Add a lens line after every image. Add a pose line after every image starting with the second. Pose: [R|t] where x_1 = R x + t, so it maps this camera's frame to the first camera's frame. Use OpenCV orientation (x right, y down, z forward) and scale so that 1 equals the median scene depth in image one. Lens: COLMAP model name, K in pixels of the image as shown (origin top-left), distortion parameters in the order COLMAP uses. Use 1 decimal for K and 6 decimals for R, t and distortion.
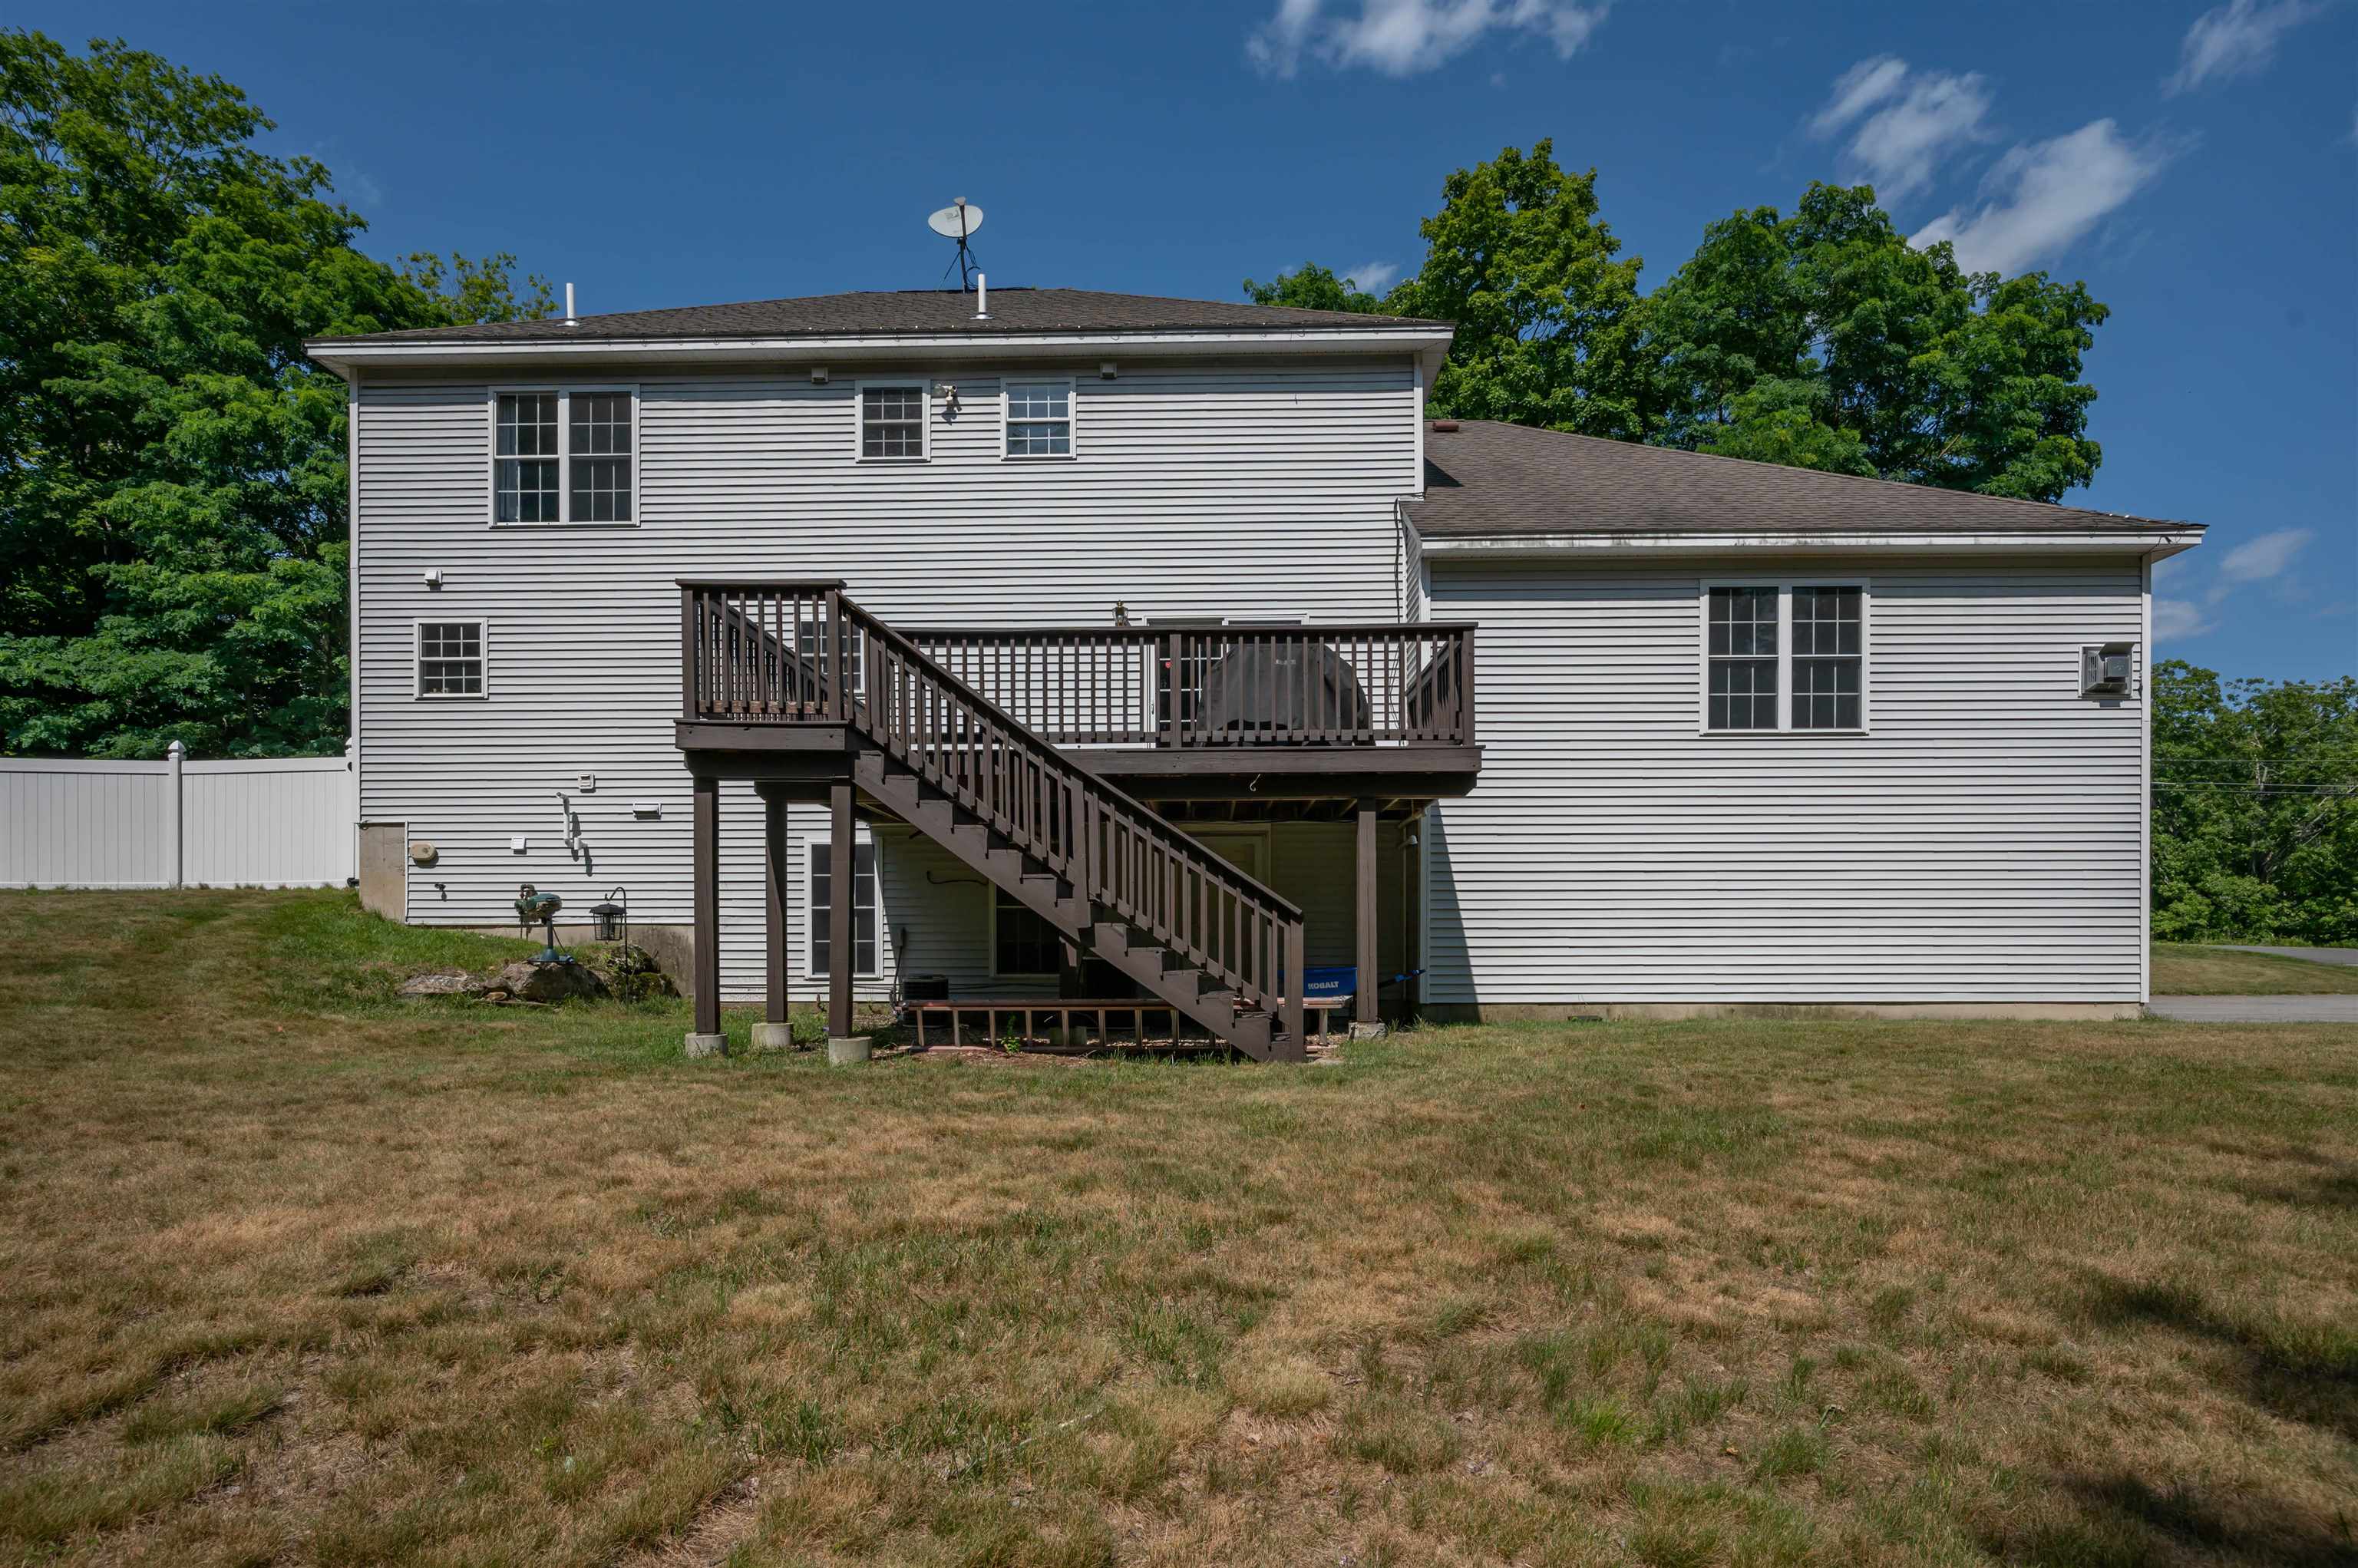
lens RADIAL K [[1115.3, 0, 1113.2], [0, 1115.3, 952.7], [0, 0, 1]] dist [-0.000279, 0.001250]
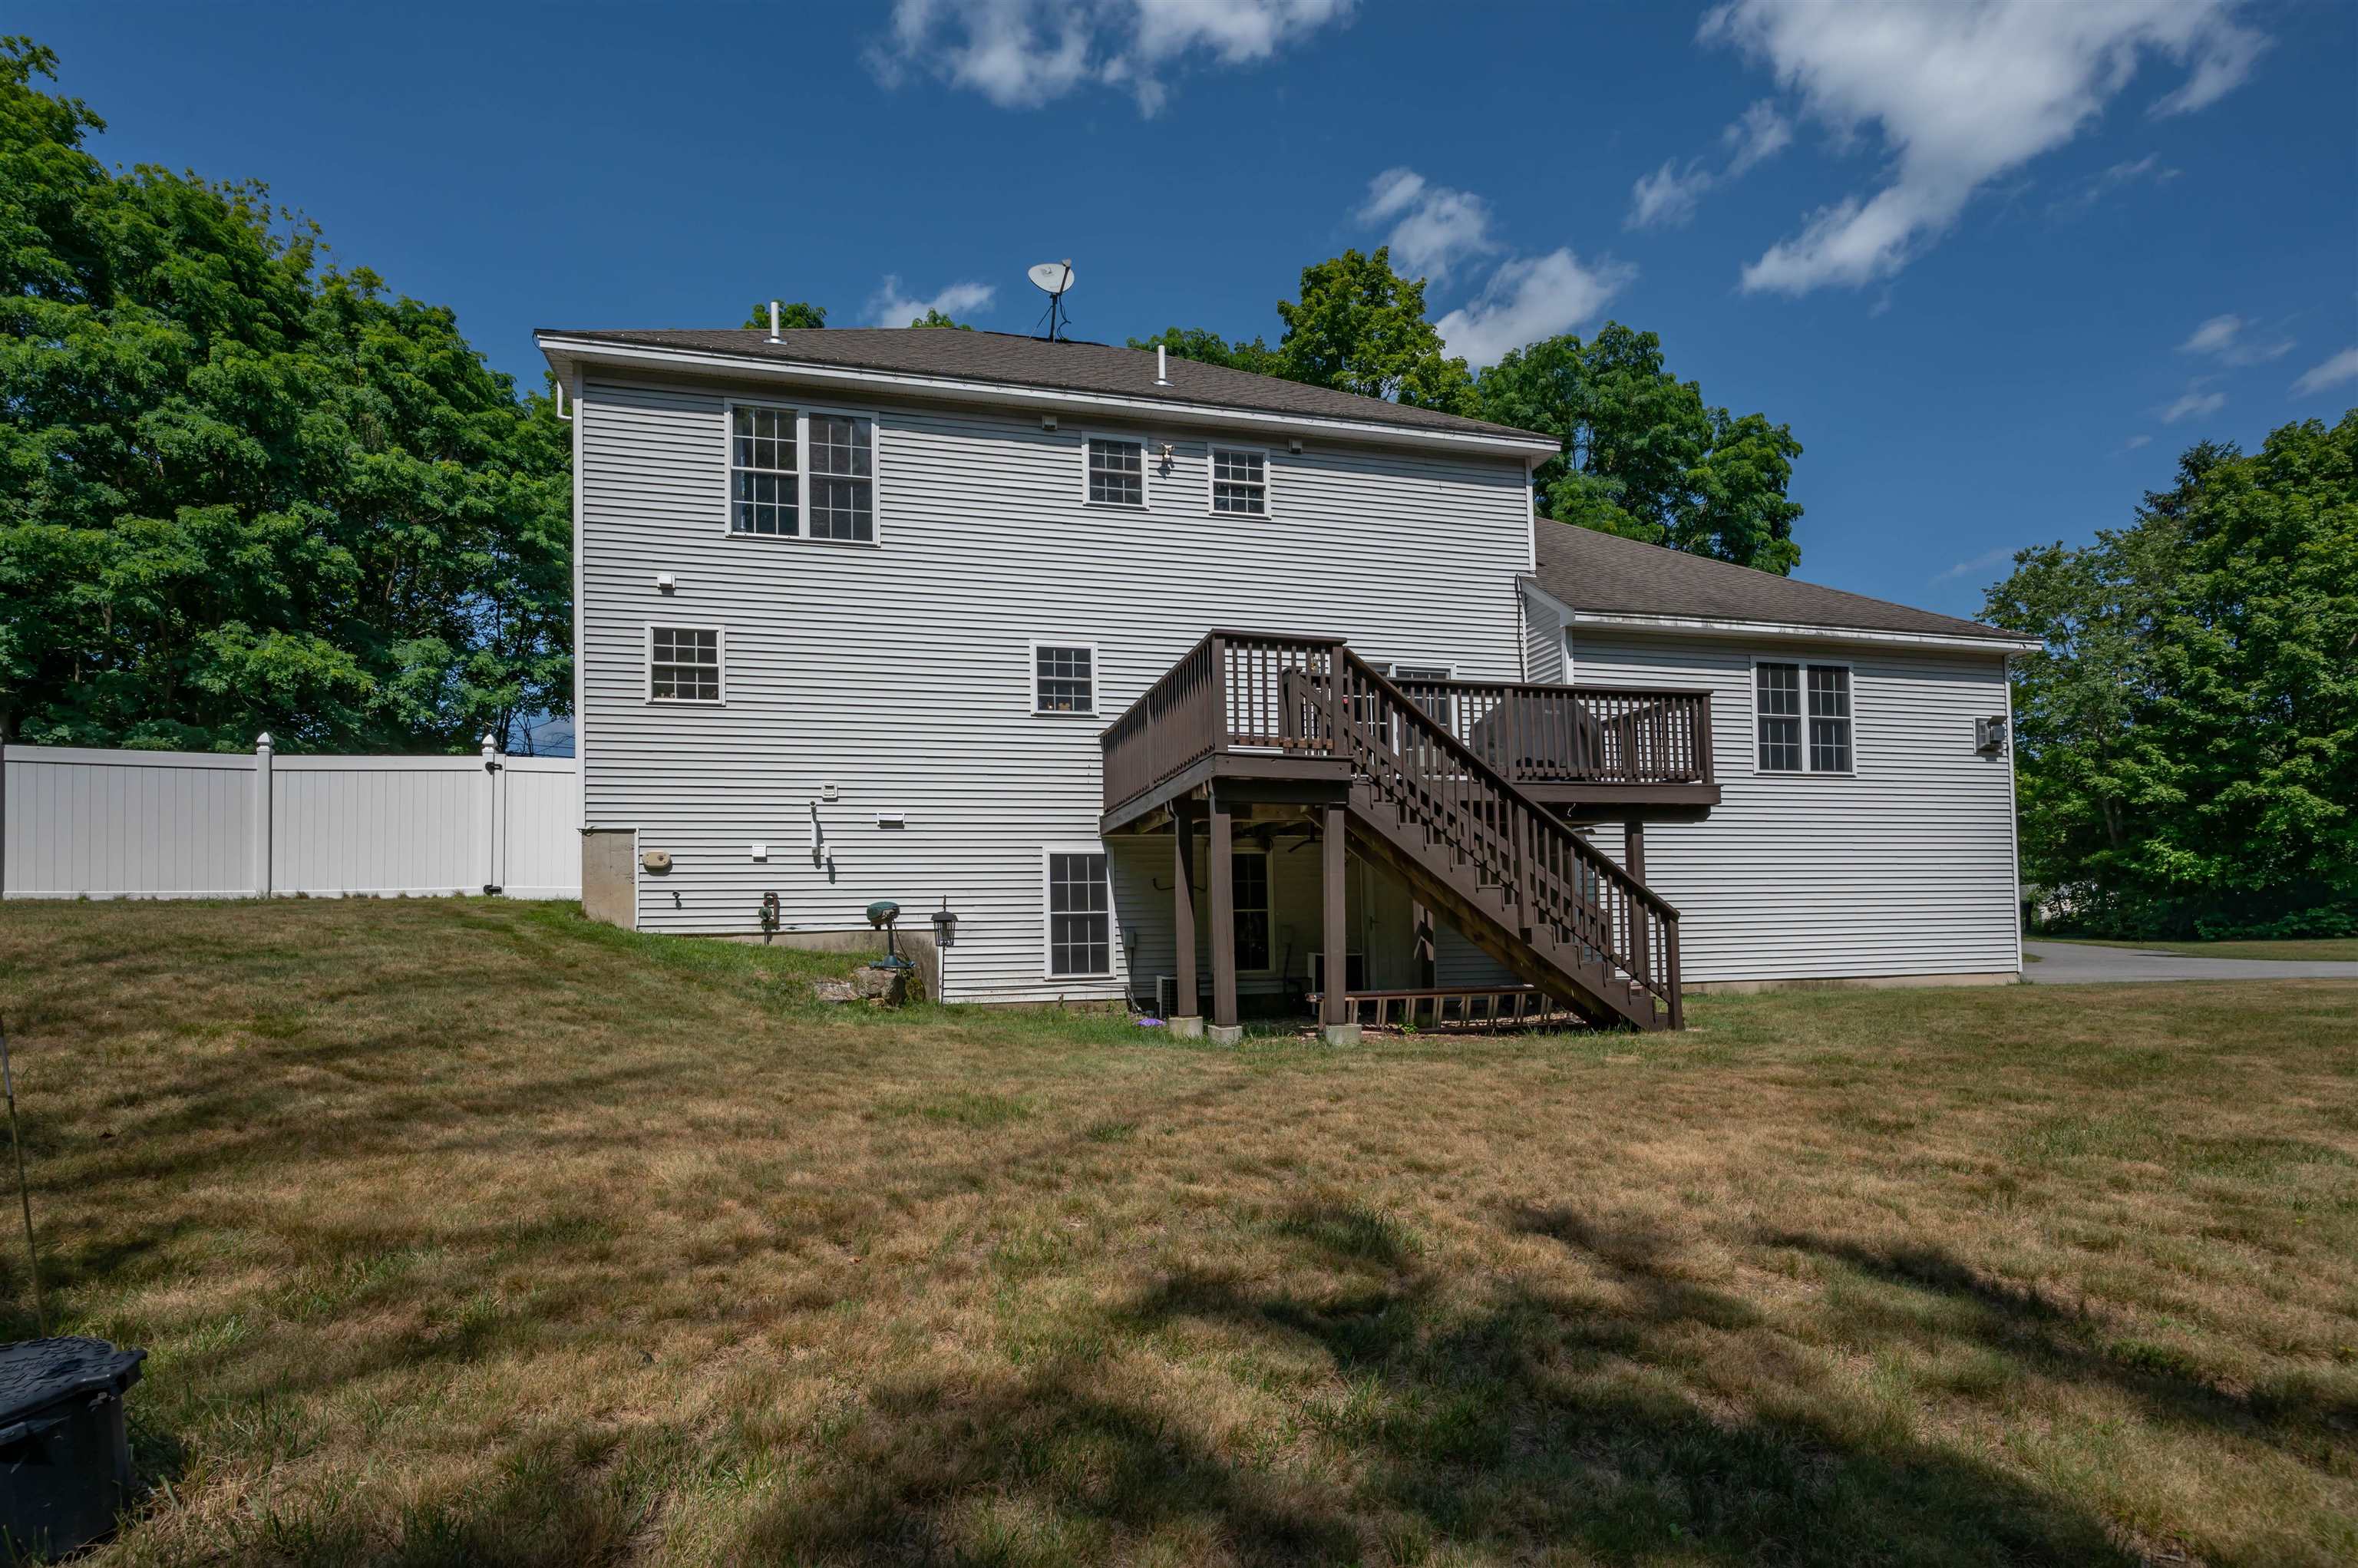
lens RADIAL K [[1115.3, 0, 1102.6], [0, 1115.3, 911.1], [0, 0, 1]] dist [-0.000247, 0.000597]
pose [[0.963568, -0.008853, 0.267317, -0.504982], [0.018920, 0.999204, -0.035109, -0.003496], [-0.266793, 0.038888, 0.962969, -0.040867]]
